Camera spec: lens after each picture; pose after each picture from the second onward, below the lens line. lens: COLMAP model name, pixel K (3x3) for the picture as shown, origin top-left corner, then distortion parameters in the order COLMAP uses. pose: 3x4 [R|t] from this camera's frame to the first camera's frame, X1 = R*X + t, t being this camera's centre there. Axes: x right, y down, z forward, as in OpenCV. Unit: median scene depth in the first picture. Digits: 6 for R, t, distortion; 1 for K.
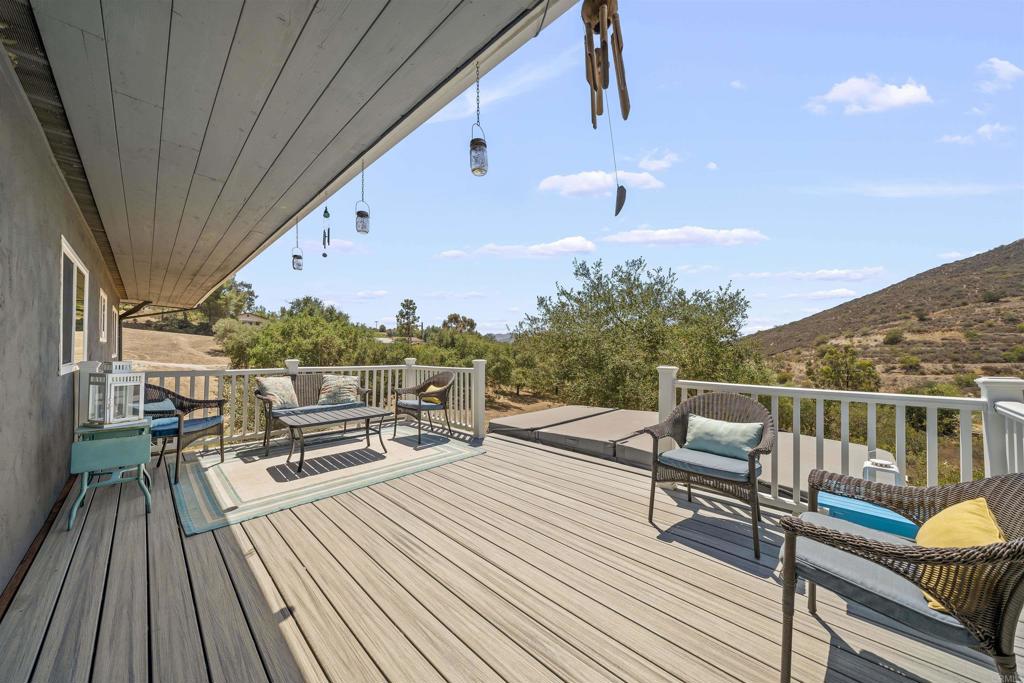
lens RADIAL K [[352.6, 0, 514.2], [0, 352.6, 345.8], [0, 0, 1]] dist [-0.002640, -0.000252]
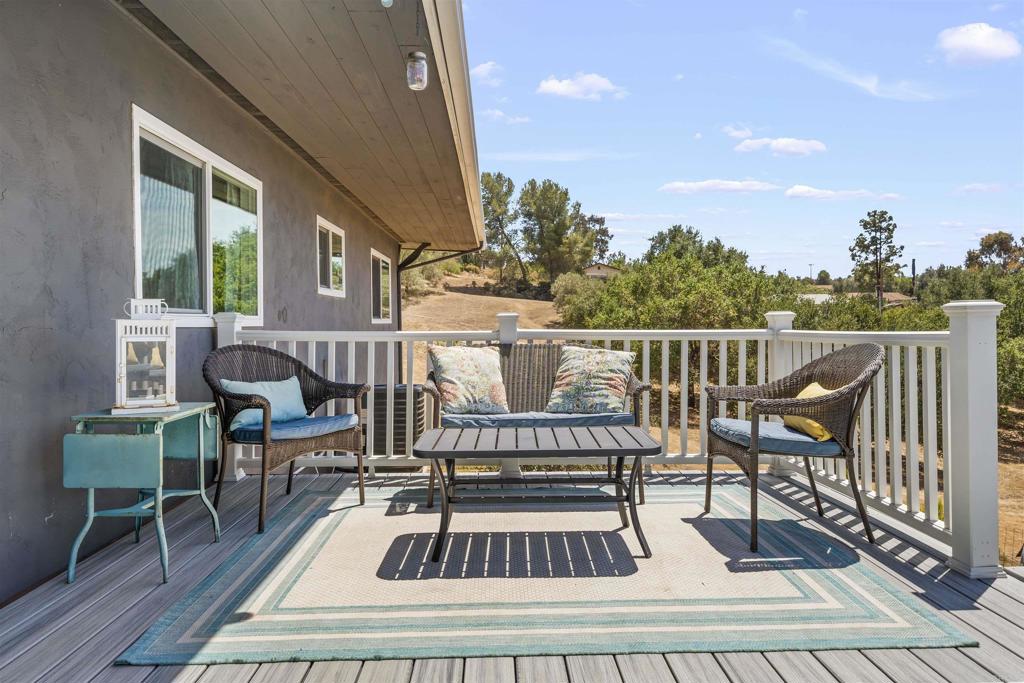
lens RADIAL K [[680.7, 0, 511.0], [0, 680.7, 330.4], [0, 0, 1]] dist [0.007984, -0.002709]
pose [[0.702531, -0.001880, -0.711651, 0.030603], [0.019107, 0.999686, 0.016221, 0.045712], [0.711397, -0.024994, 0.702346, 0.337258]]
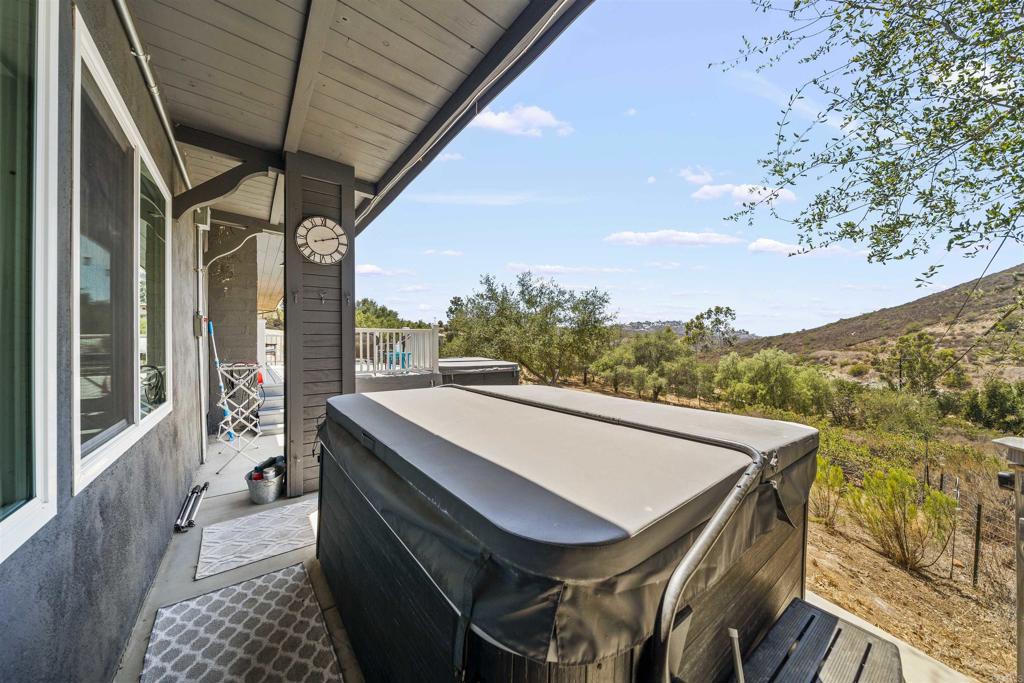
lens RADIAL K [[352.6, 0, 510.0], [0, 352.6, 347.0], [0, 0, 1]] dist [-0.002640, -0.000252]
pose [[0.983849, -0.006882, -0.178869, 1.034221], [0.010551, 0.999753, 0.019573, 0.088321], [0.178690, -0.021144, 0.983678, -0.927607]]
